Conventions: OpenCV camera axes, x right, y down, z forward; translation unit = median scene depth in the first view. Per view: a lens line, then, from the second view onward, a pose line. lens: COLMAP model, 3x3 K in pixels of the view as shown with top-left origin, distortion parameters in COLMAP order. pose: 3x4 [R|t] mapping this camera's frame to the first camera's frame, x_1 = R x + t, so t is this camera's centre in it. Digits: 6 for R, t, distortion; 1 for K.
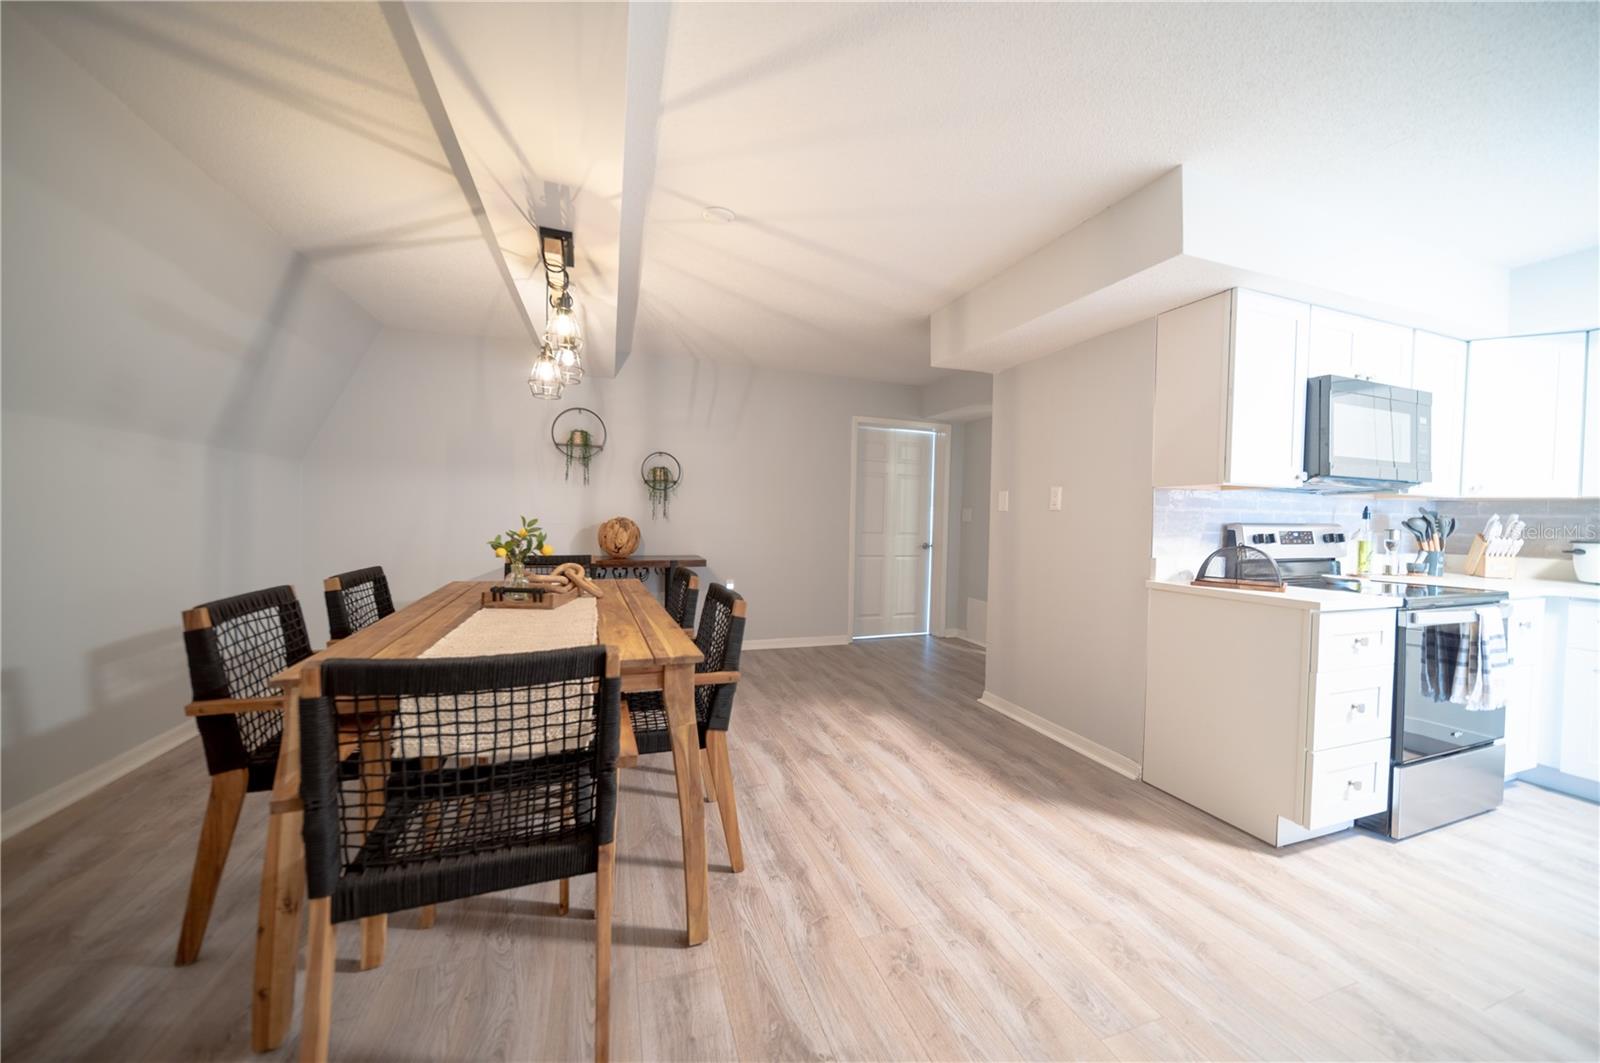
lens RADIAL K [[563.4, 0, 809.7], [0, 563.4, 529.0], [0, 0, 1]] dist [-0.004978, -0.000480]
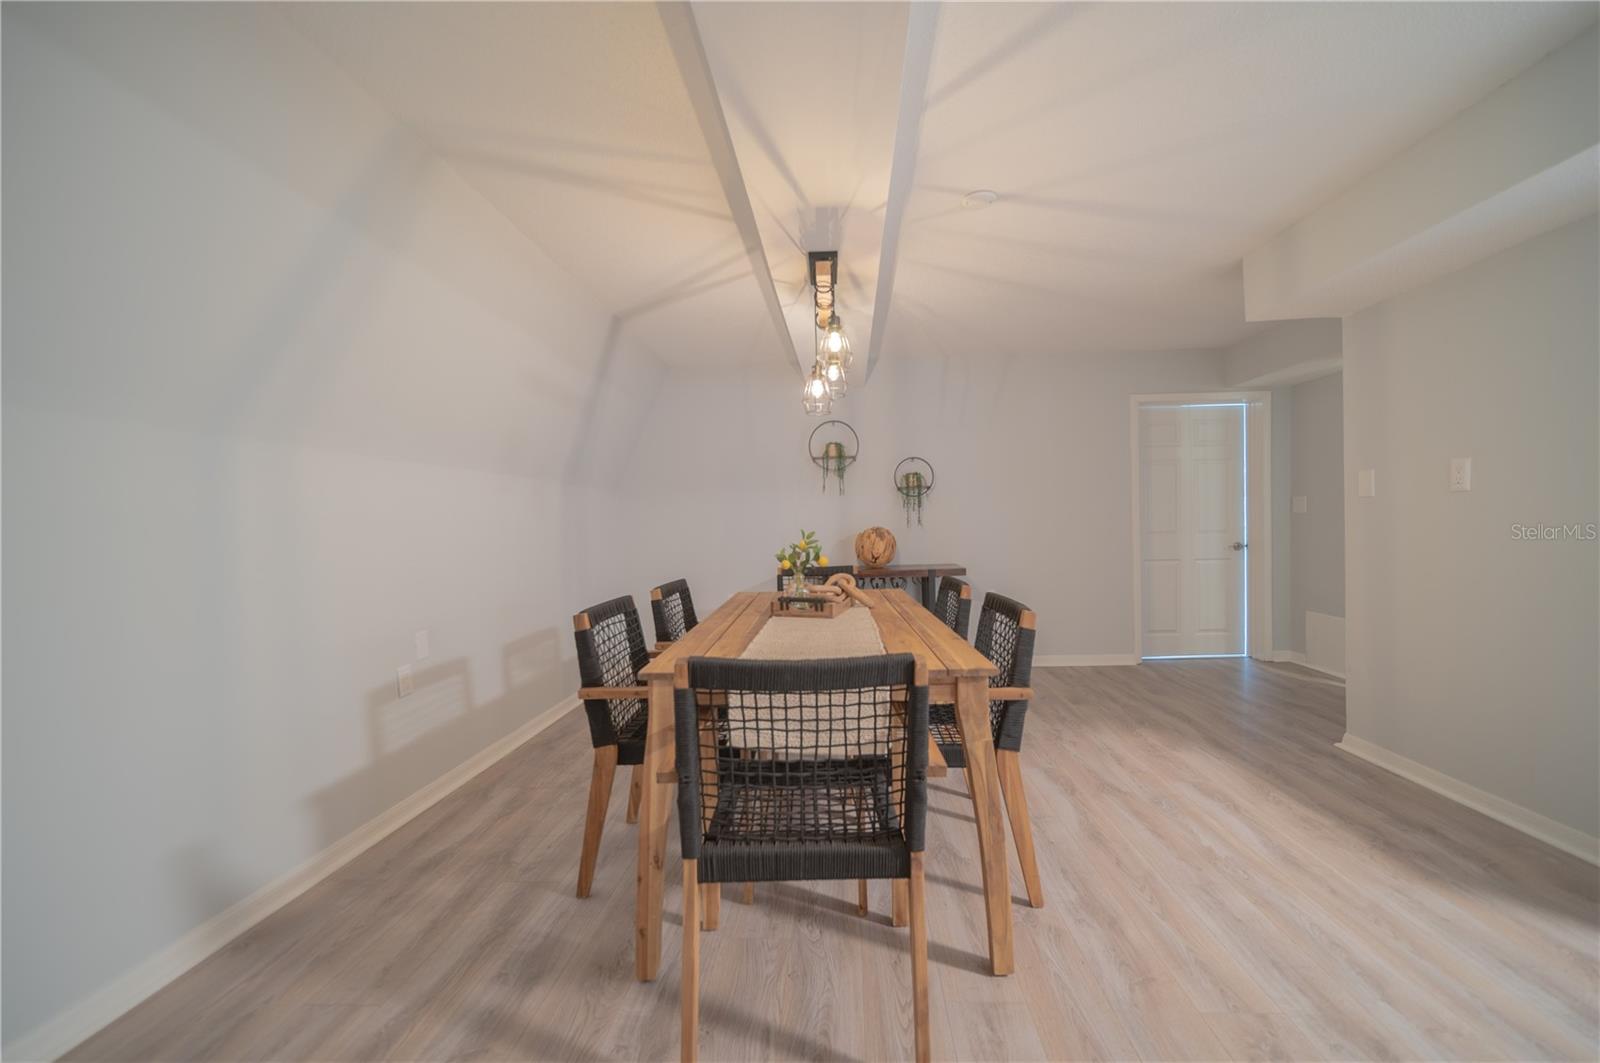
lens RADIAL K [[603.2, 0, 823.6], [0, 603.2, 535.5], [0, 0, 1]] dist [-0.002632, -0.001317]
pose [[0.926993, -0.037156, -0.373233, -0.053872], [0.037117, 0.999284, -0.007294, -0.001808], [0.373237, -0.007092, 0.927709, -0.032919]]
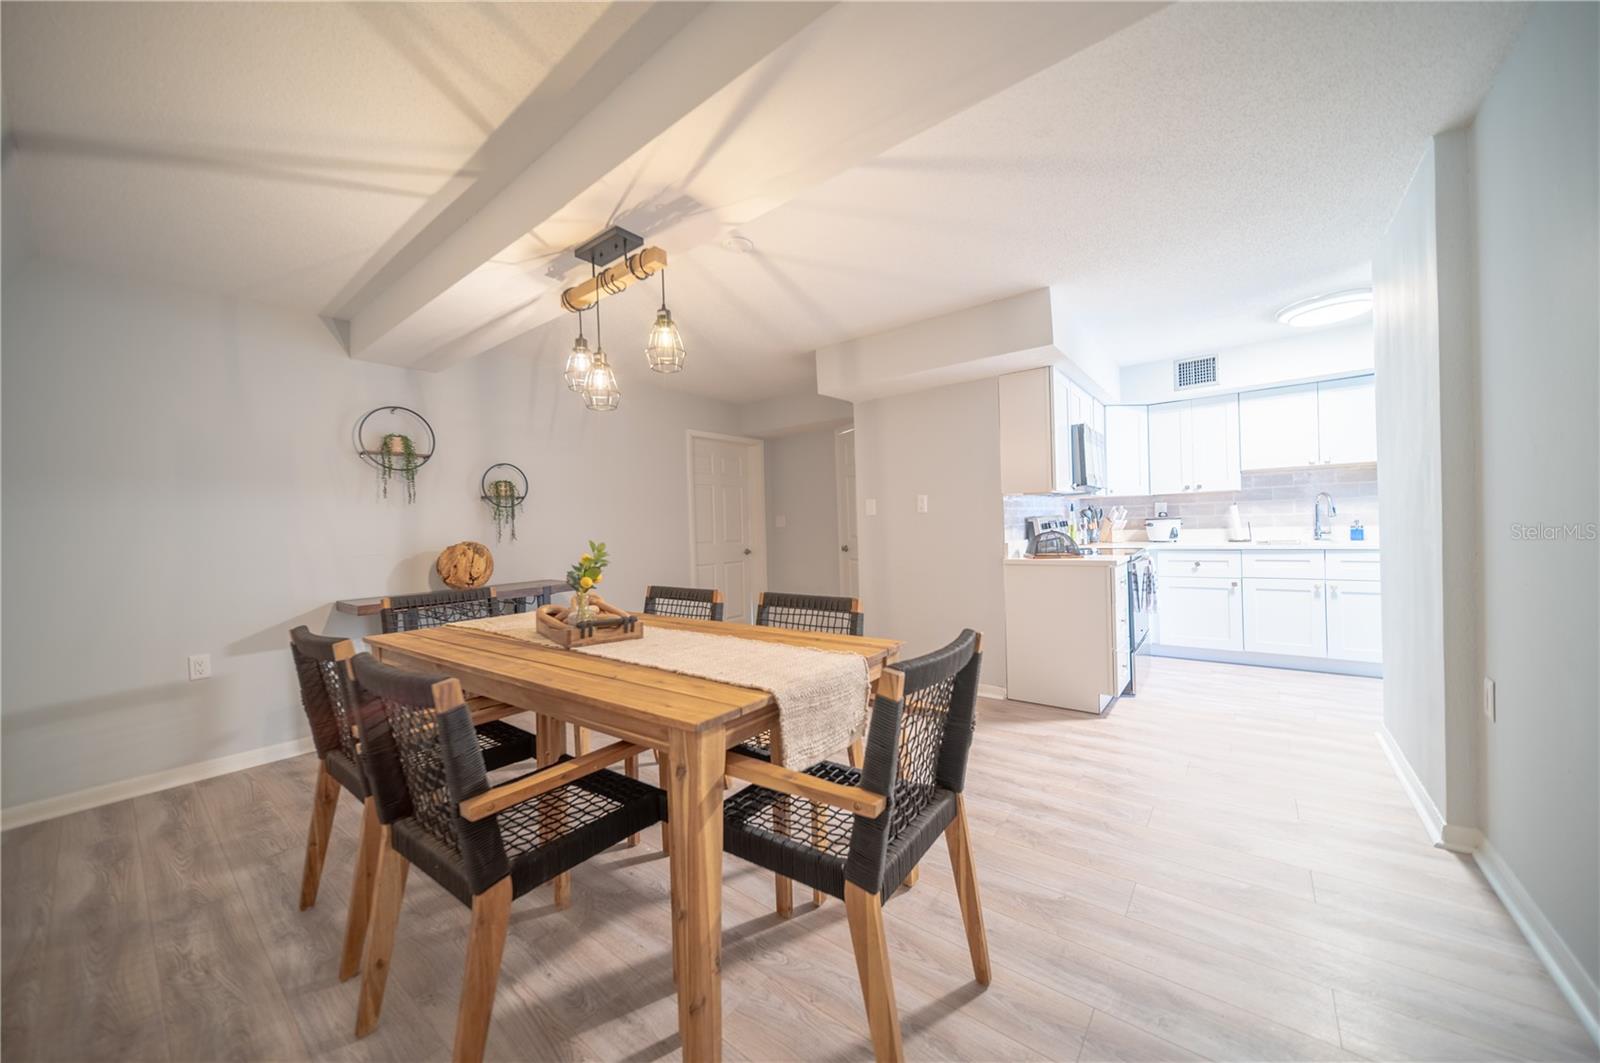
lens RADIAL K [[563.4, 0, 808.2], [0, 563.4, 528.7], [0, 0, 1]] dist [-0.004978, -0.000480]
pose [[0.839515, -0.051419, 0.540899, -0.724951], [0.060055, 0.998194, 0.001680, -0.022436], [-0.540008, 0.031074, 0.841086, 0.065790]]
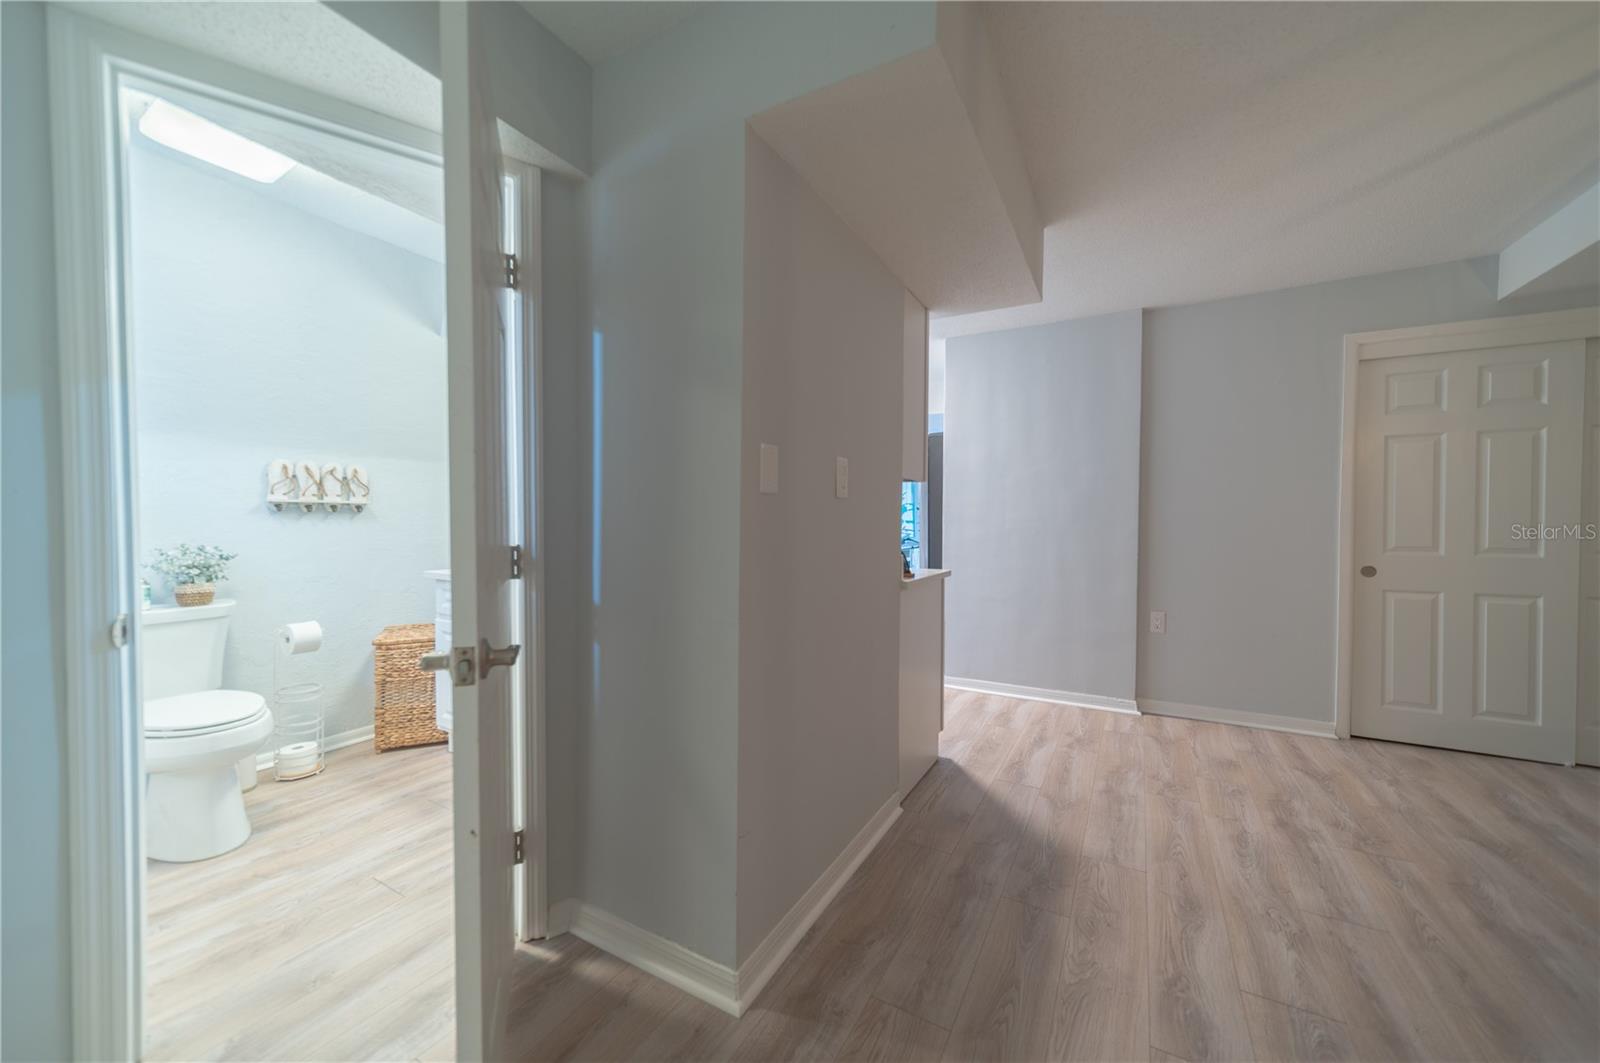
lens RADIAL K [[563.4, 0, 810.5], [0, 563.4, 528.6], [0, 0, 1]] dist [-0.004978, -0.000480]
pose [[-0.630463, -0.024327, 0.775838, -0.006817], [0.008116, 0.999248, 0.037928, -0.037263], [-0.776177, 0.030209, -0.629791, 2.060353]]
